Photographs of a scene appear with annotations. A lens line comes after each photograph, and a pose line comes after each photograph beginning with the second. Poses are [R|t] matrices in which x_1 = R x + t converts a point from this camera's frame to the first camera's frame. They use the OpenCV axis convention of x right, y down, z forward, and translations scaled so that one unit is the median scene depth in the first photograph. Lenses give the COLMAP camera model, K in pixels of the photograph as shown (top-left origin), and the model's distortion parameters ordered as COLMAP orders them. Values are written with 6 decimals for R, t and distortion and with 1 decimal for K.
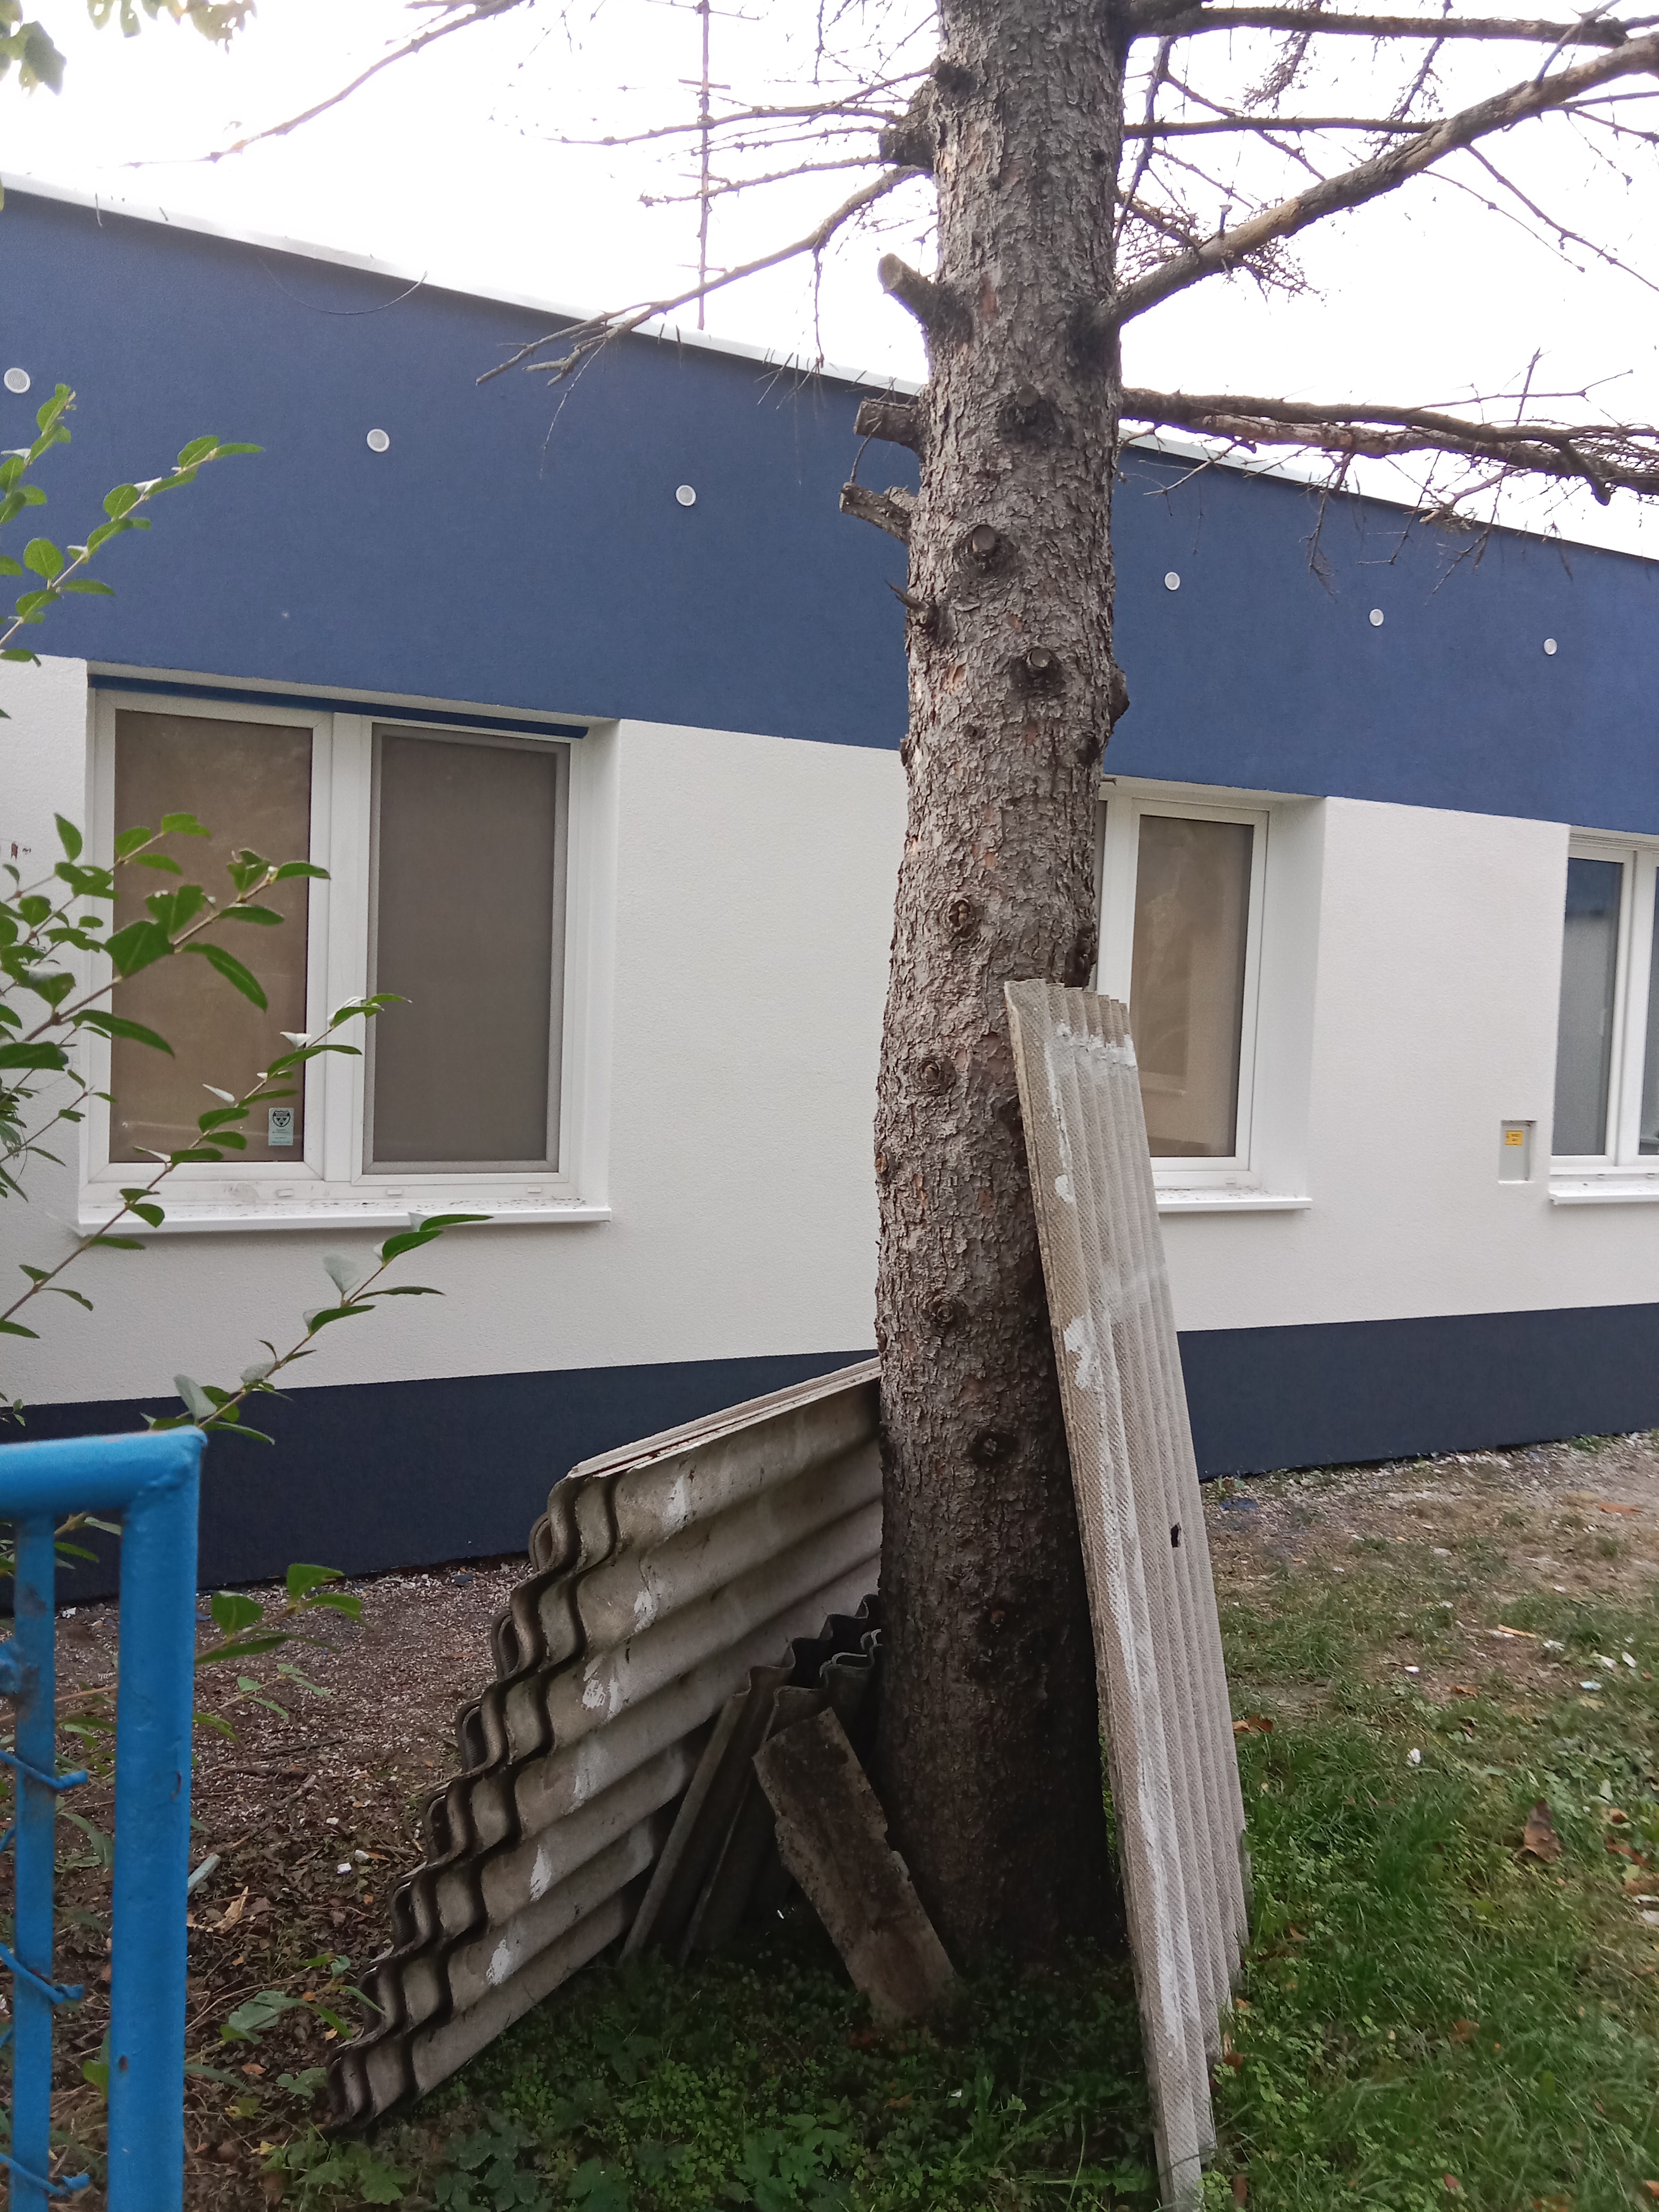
lens RADIAL K [[1777.8, 0, 825.2], [0, 1777.8, 1103.2], [0, 0, 1]] dist [-0.020404, 0.011098]
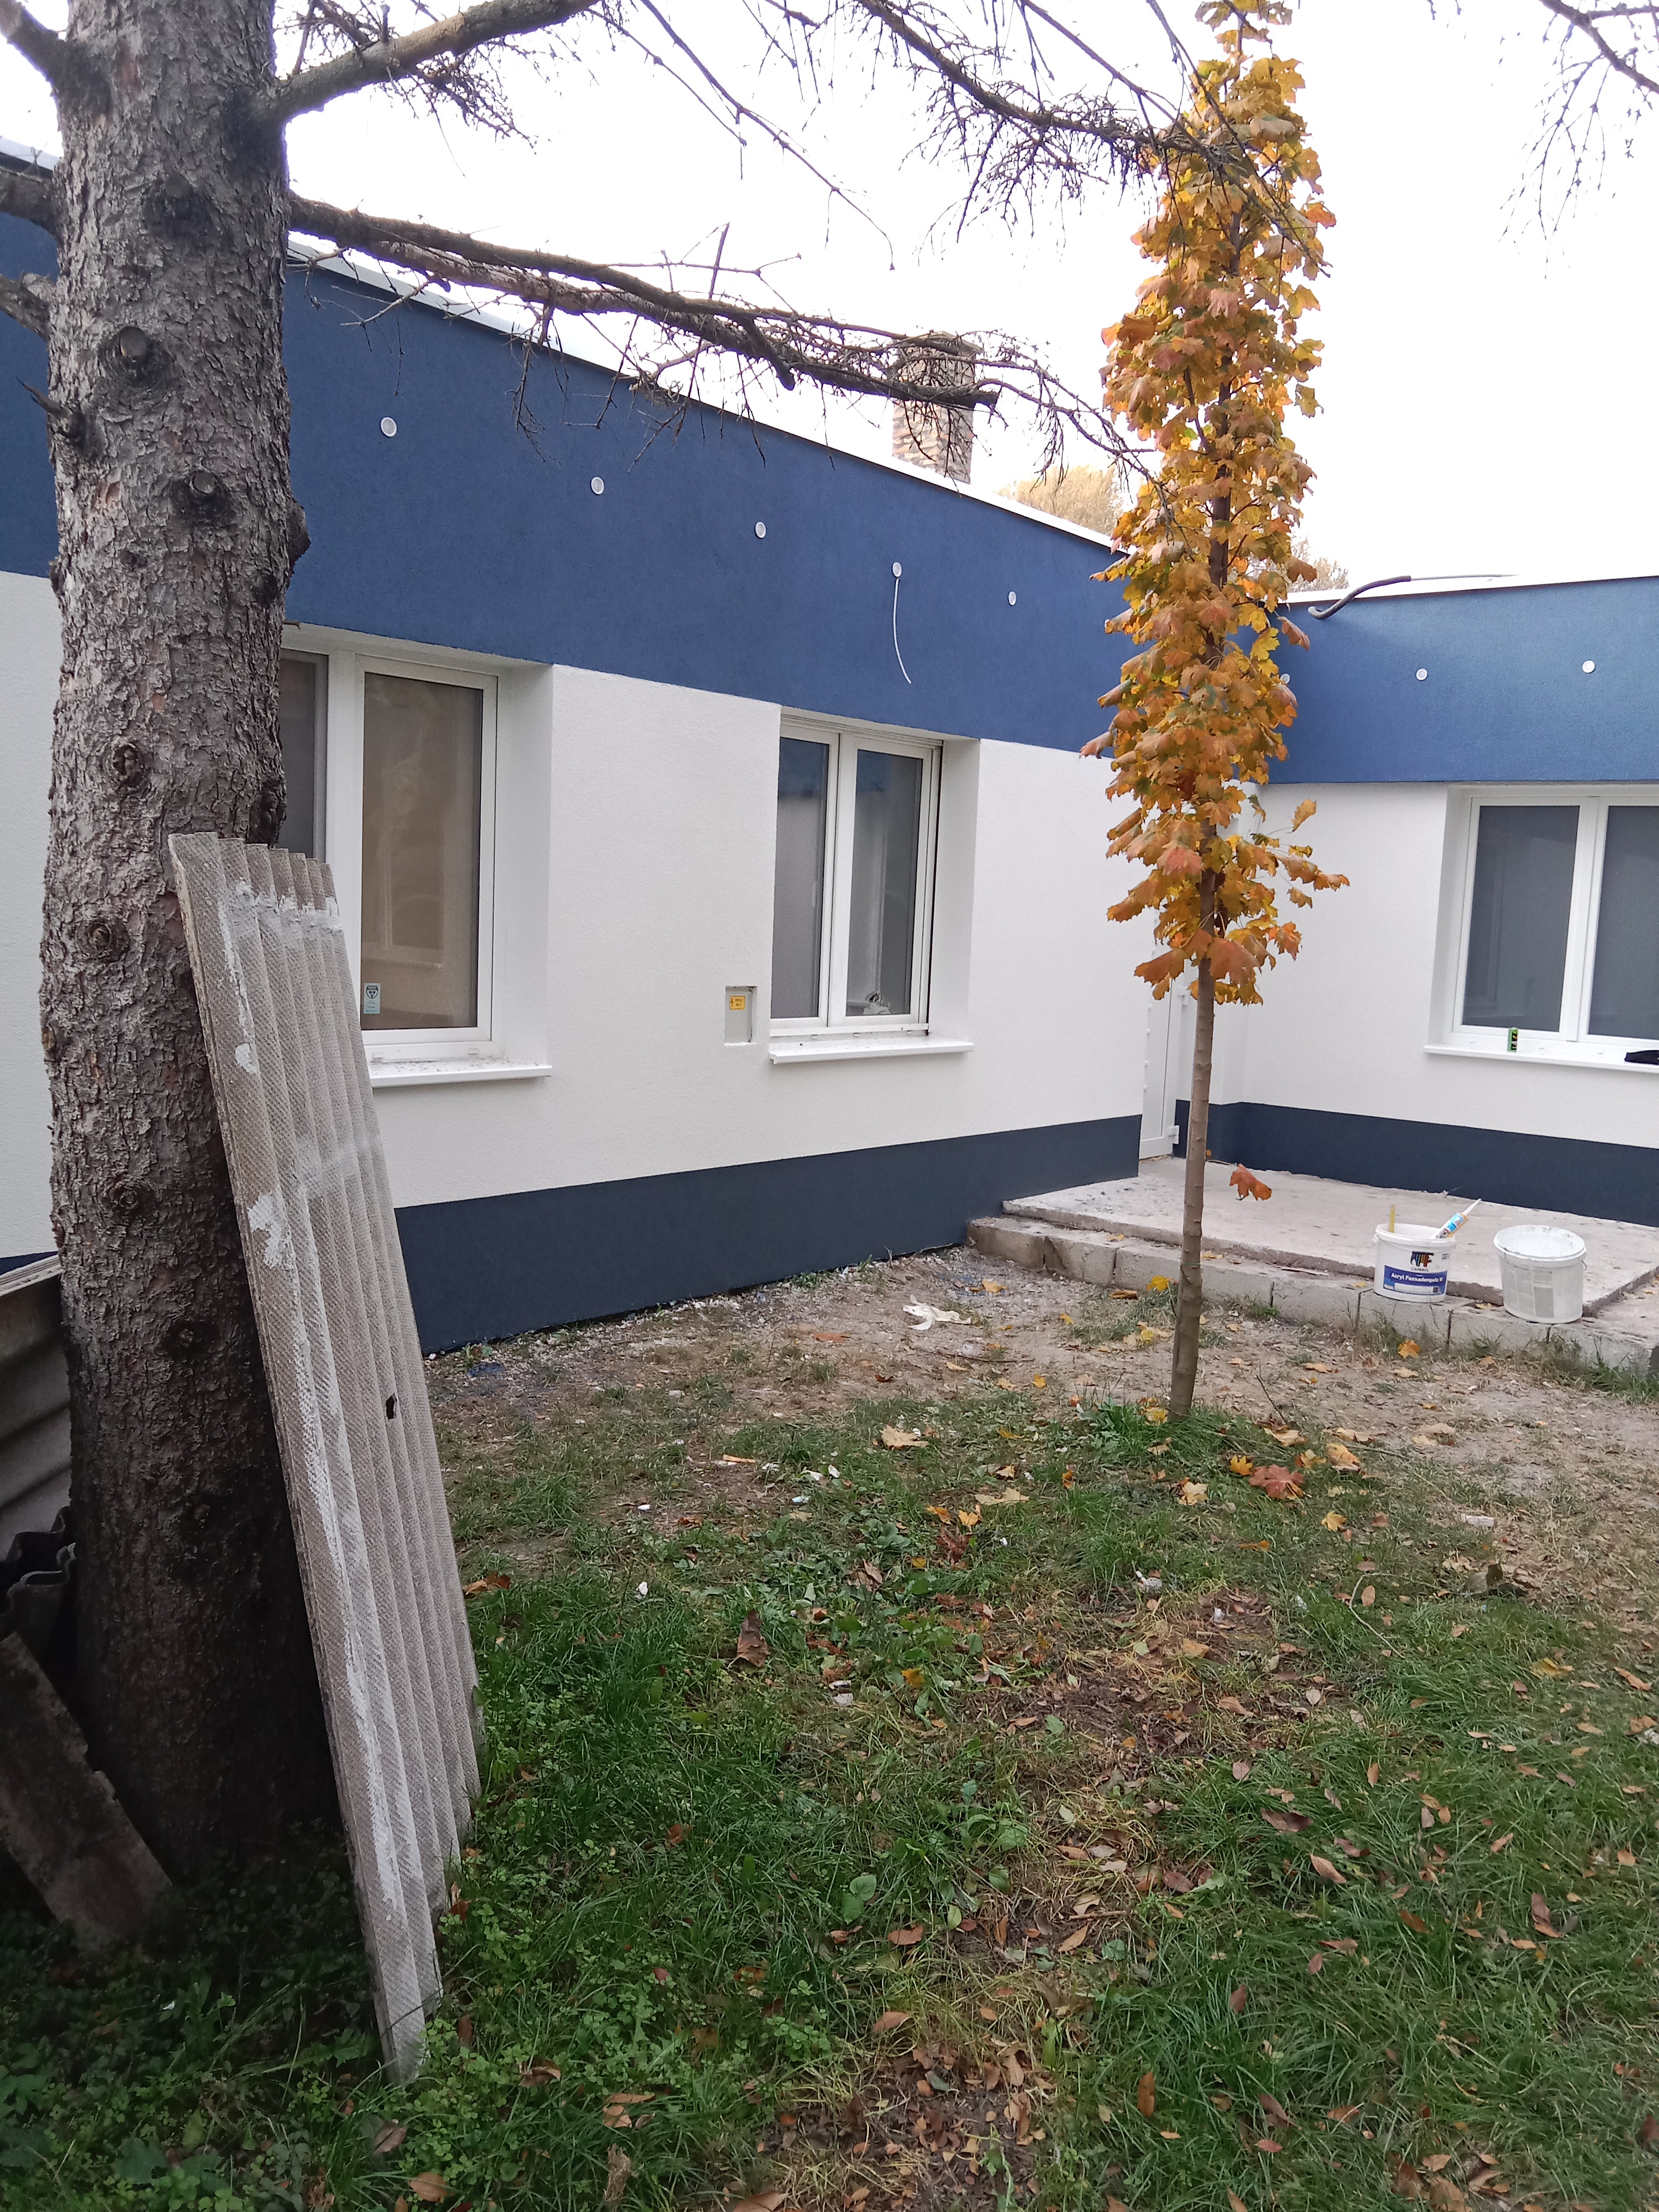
lens RADIAL K [[1788.2, 0, 829.5], [0, 1788.2, 1106.0], [0, 0, 1]] dist [-0.010186, -0.011998]
pose [[0.913005, -0.043356, 0.405639, 0.026100], [0.013336, 0.996977, 0.076544, 0.003880], [-0.407731, -0.064476, 0.910823, 0.006129]]
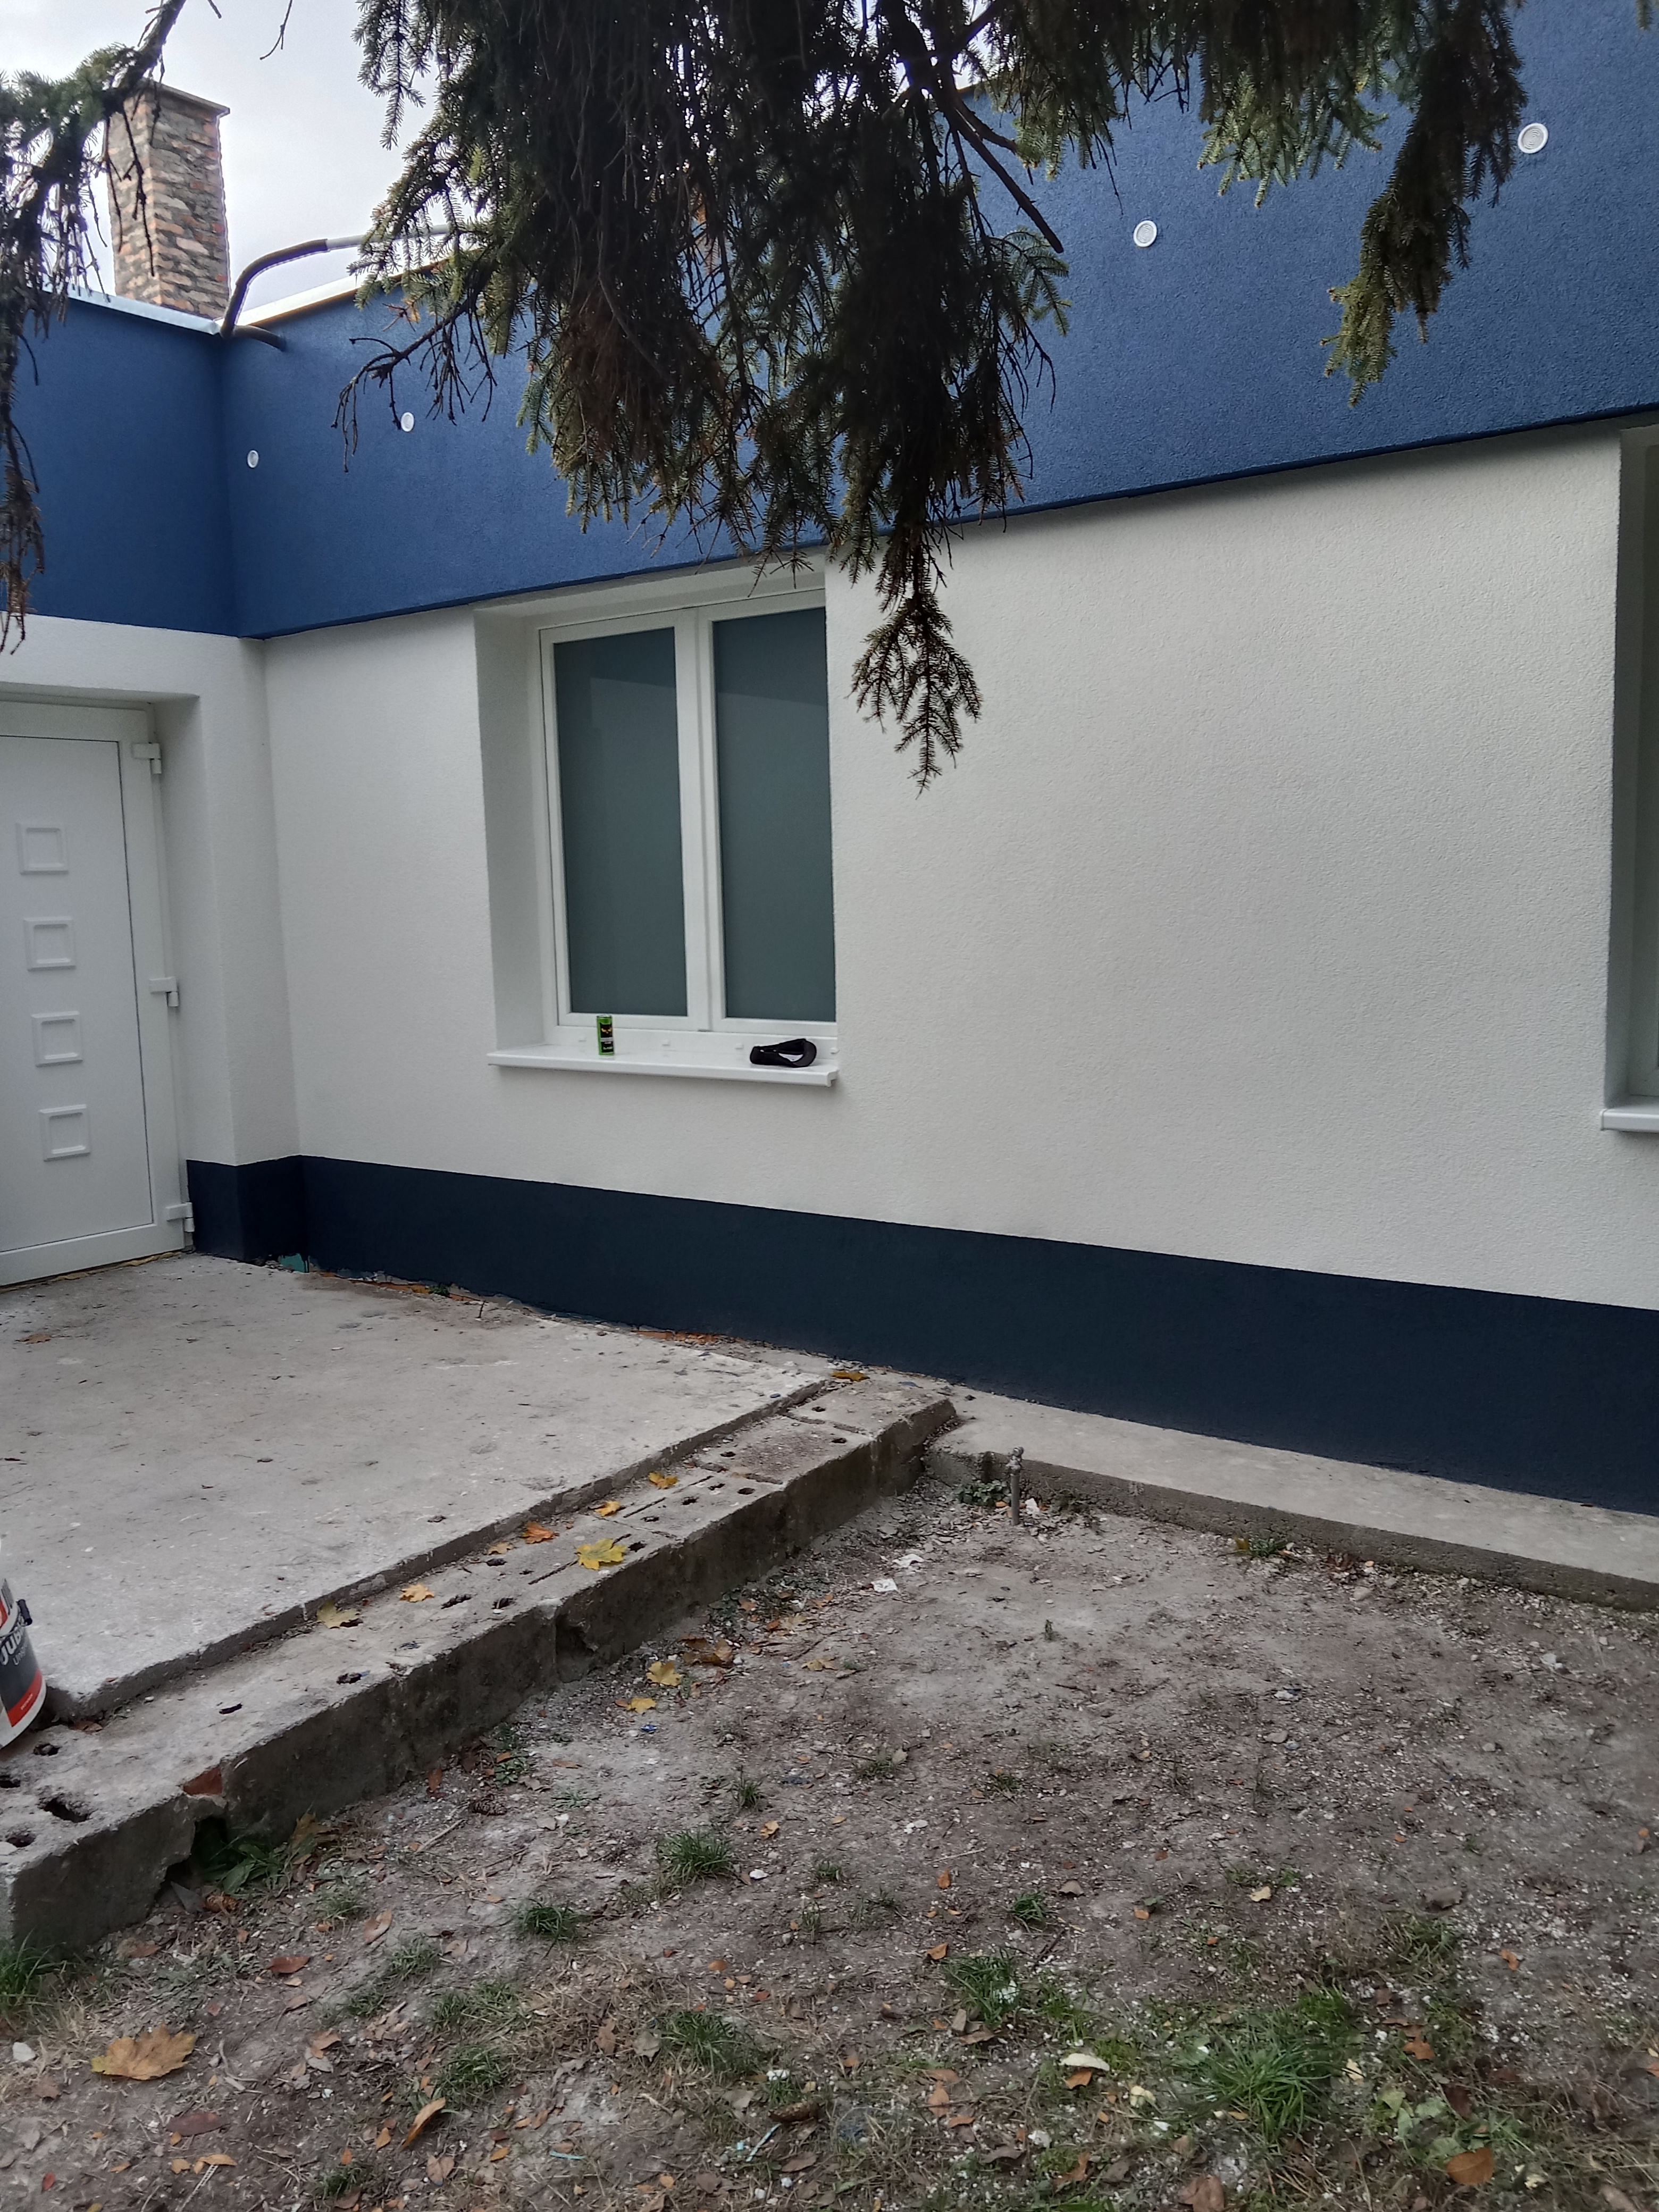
lens RADIAL K [[1777.8, 0, 825.2], [0, 1777.8, 1103.2], [0, 0, 1]] dist [-0.020404, 0.011098]
pose [[0.888845, -0.115150, 0.443503, 2.023897], [0.084473, 0.992497, 0.088395, 0.080039], [-0.450354, -0.041106, 0.891903, 0.729566]]
